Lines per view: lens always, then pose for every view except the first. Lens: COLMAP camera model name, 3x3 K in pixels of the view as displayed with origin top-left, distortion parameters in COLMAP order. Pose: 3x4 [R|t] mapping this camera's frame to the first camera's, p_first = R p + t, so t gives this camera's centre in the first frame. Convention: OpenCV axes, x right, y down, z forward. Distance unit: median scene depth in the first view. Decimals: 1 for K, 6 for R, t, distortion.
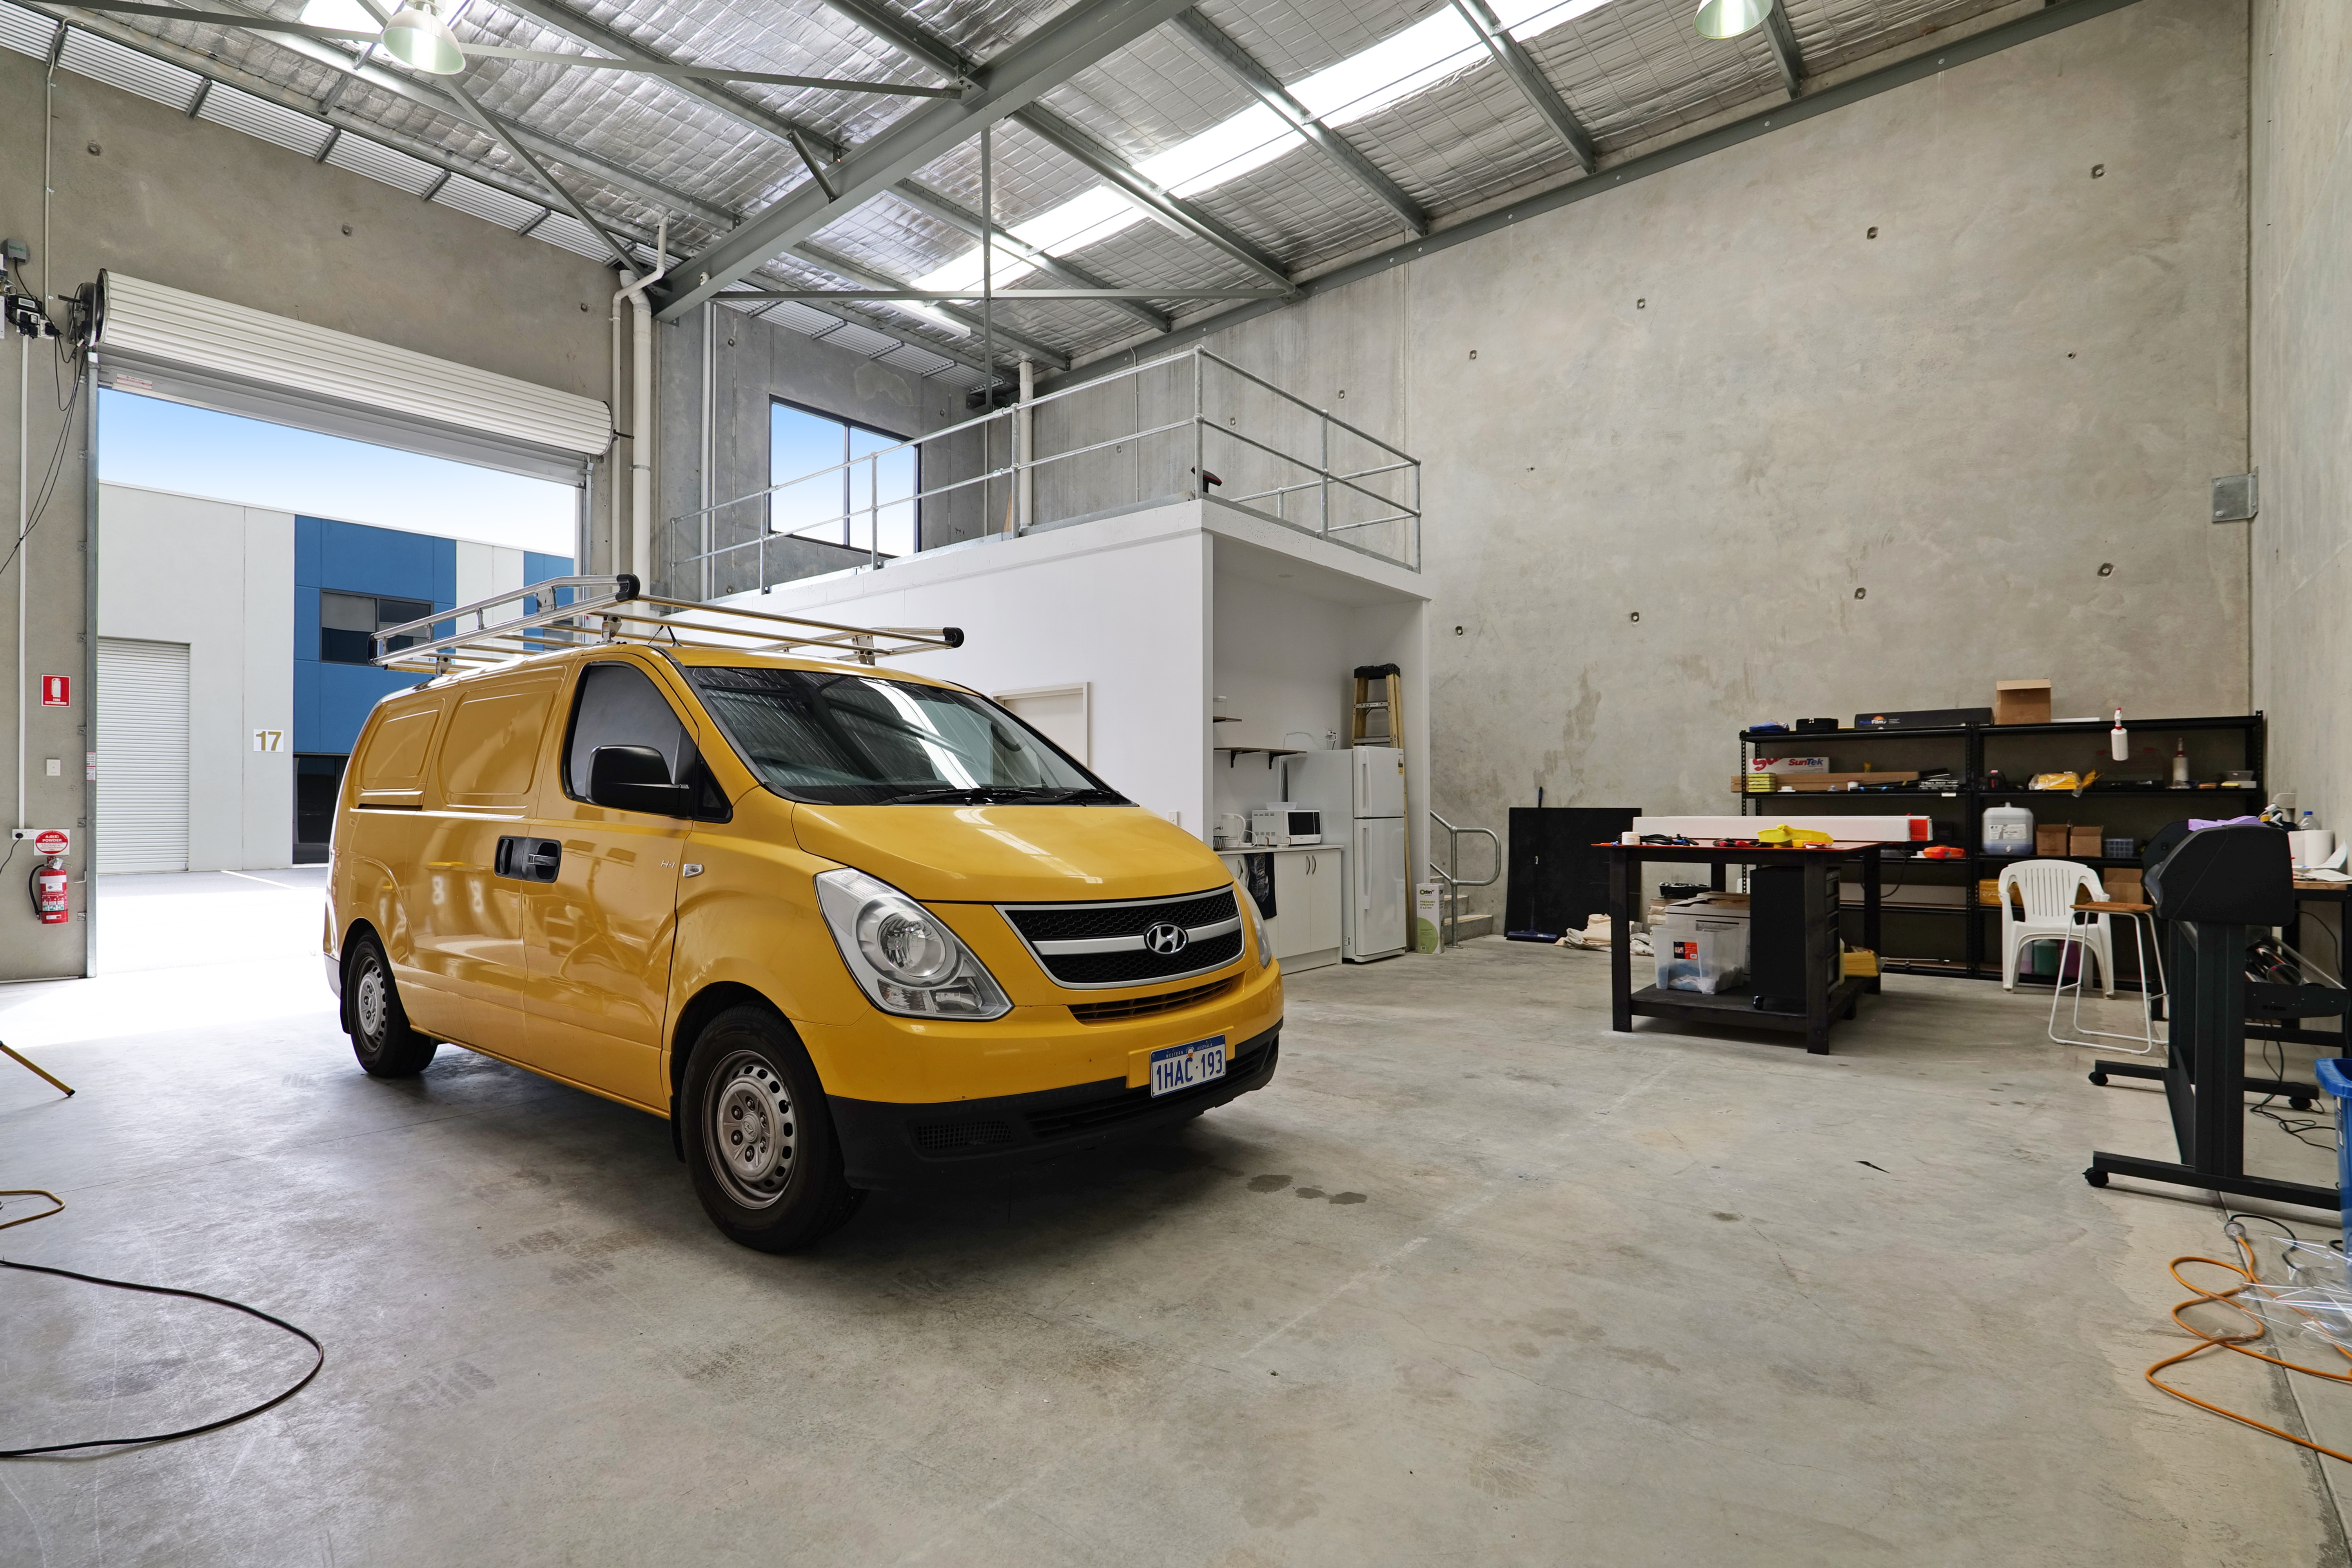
lens RADIAL K [[1142.7, 0, 1140.7], [0, 1142.7, 791.0], [0, 0, 1]] dist [-0.011865, 0.001563]
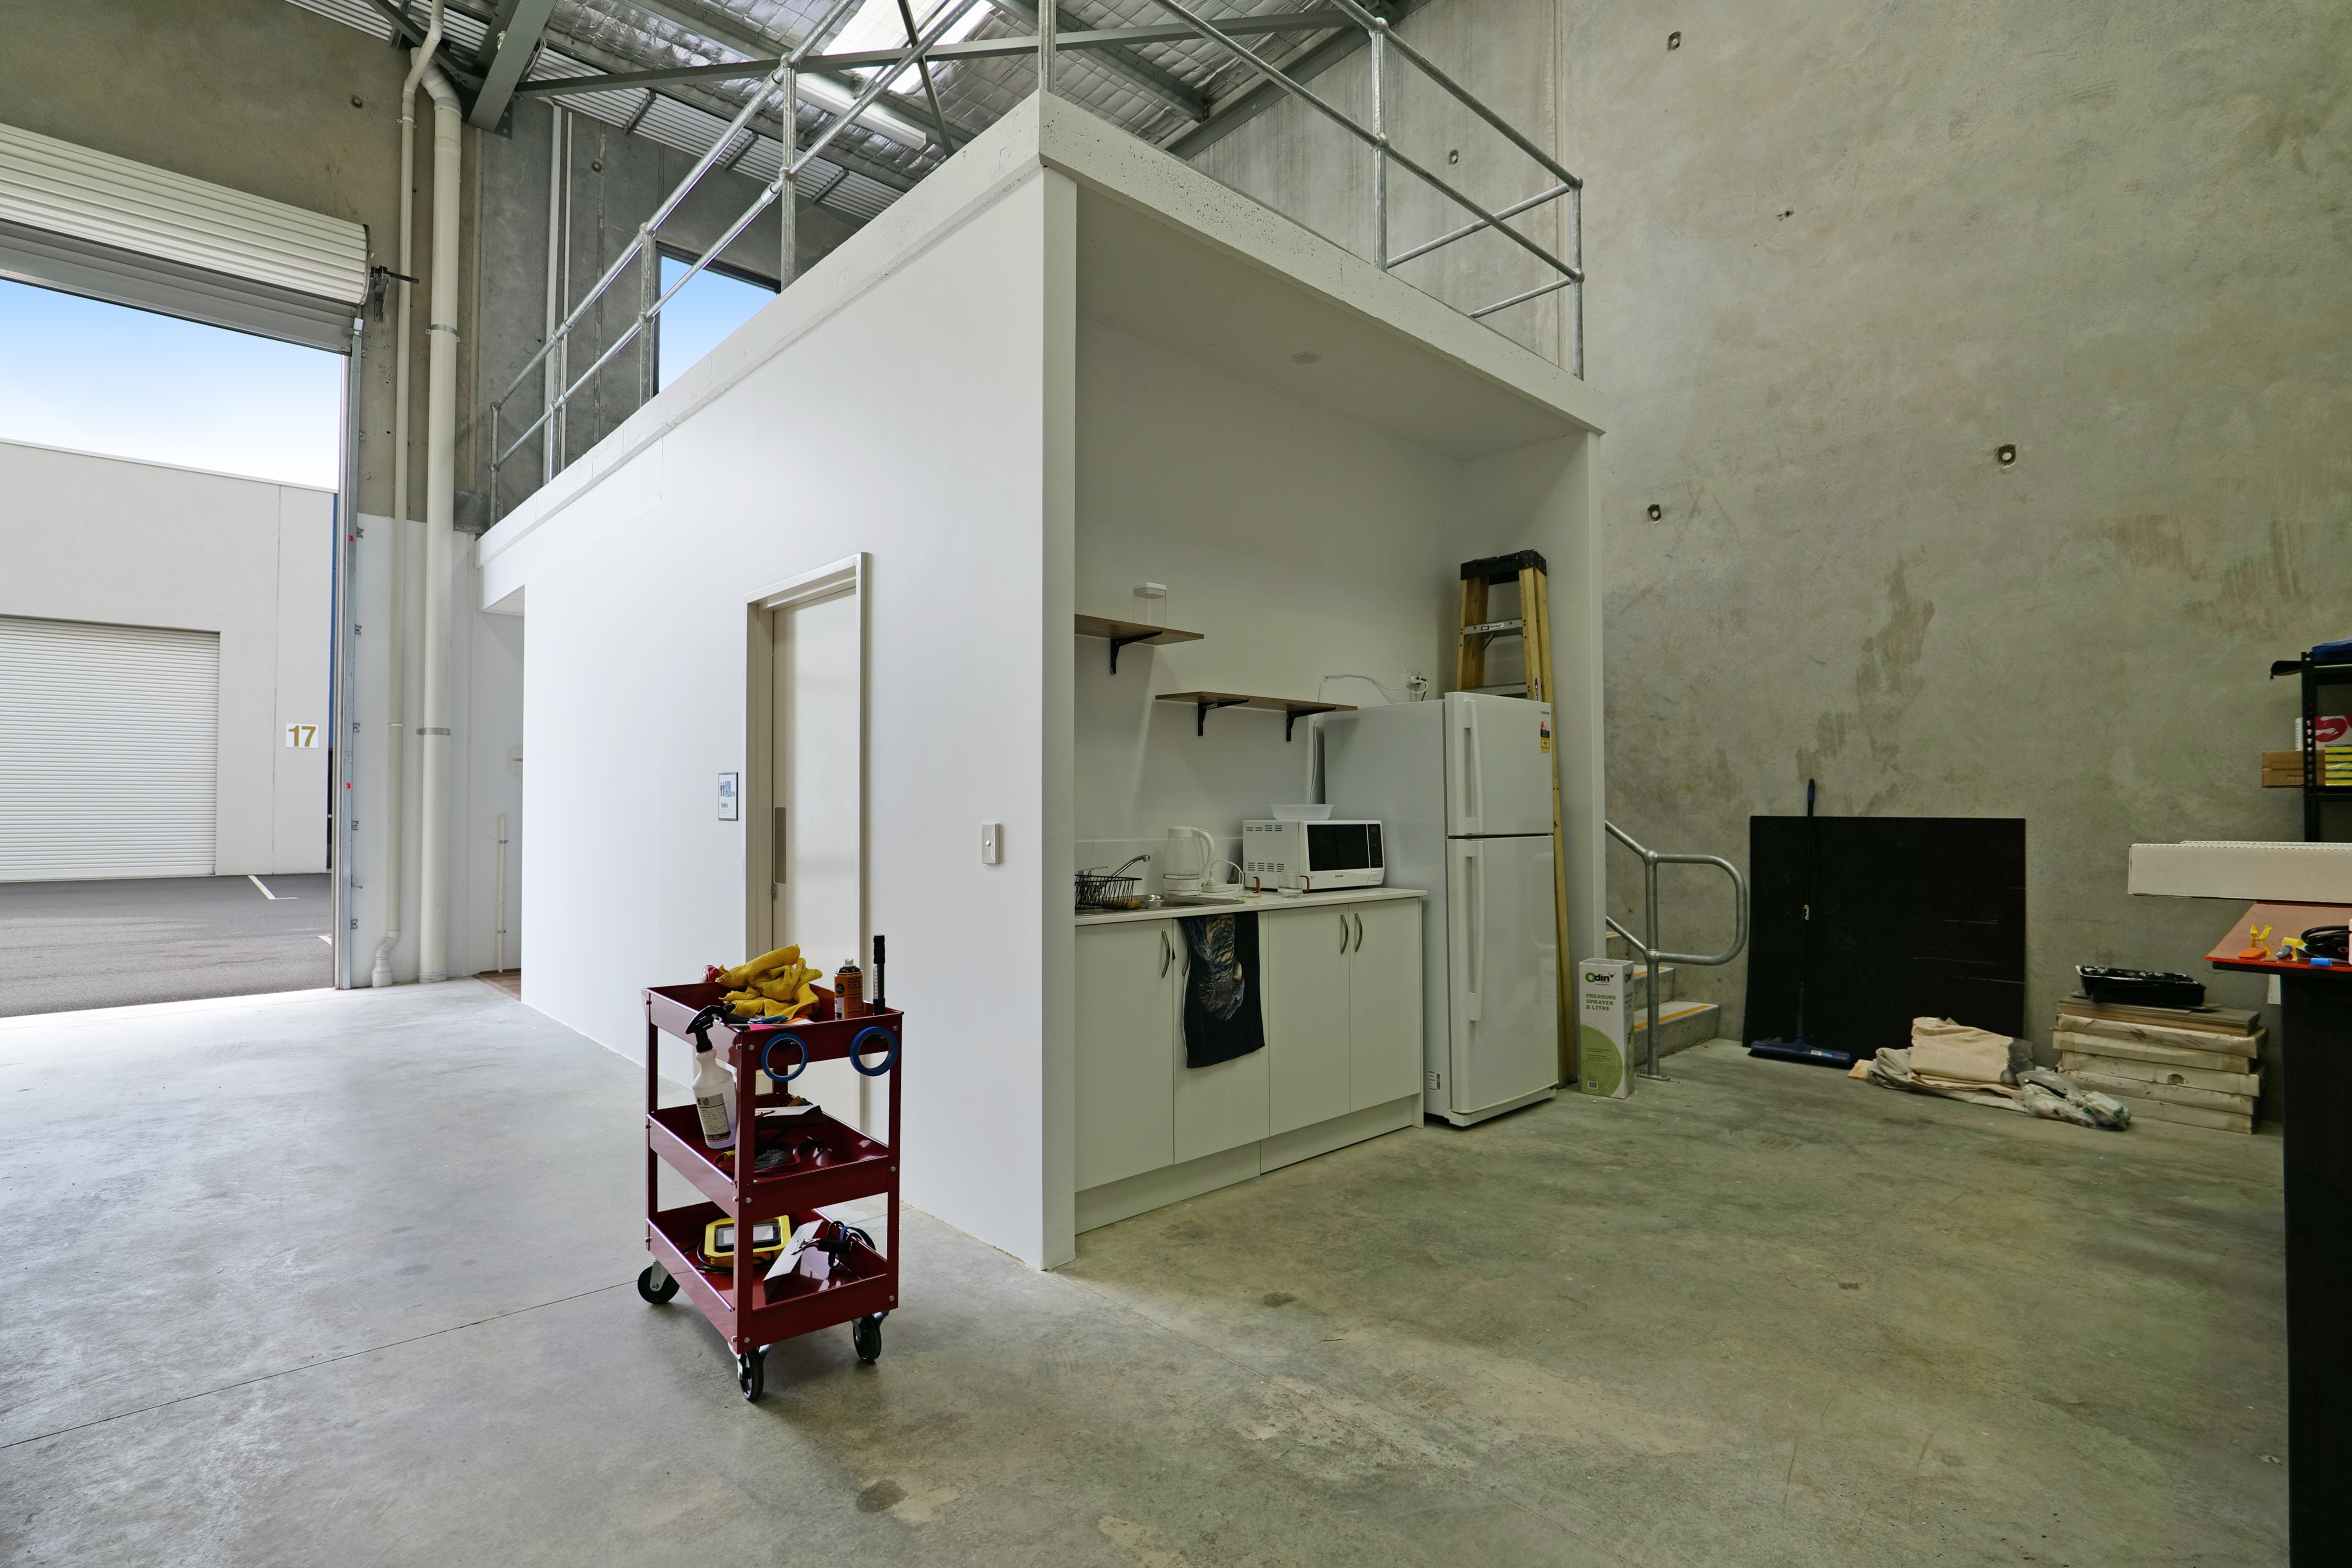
lens RADIAL K [[1110.5, 0, 1178.3], [0, 1110.5, 764.2], [0, 0, 1]] dist [-0.009083, 0.002243]
pose [[0.992724, -0.001002, -0.120407, 0.113692], [-0.002381, 0.999607, -0.027944, 0.005055], [0.120388, 0.028027, 0.992331, 0.444176]]
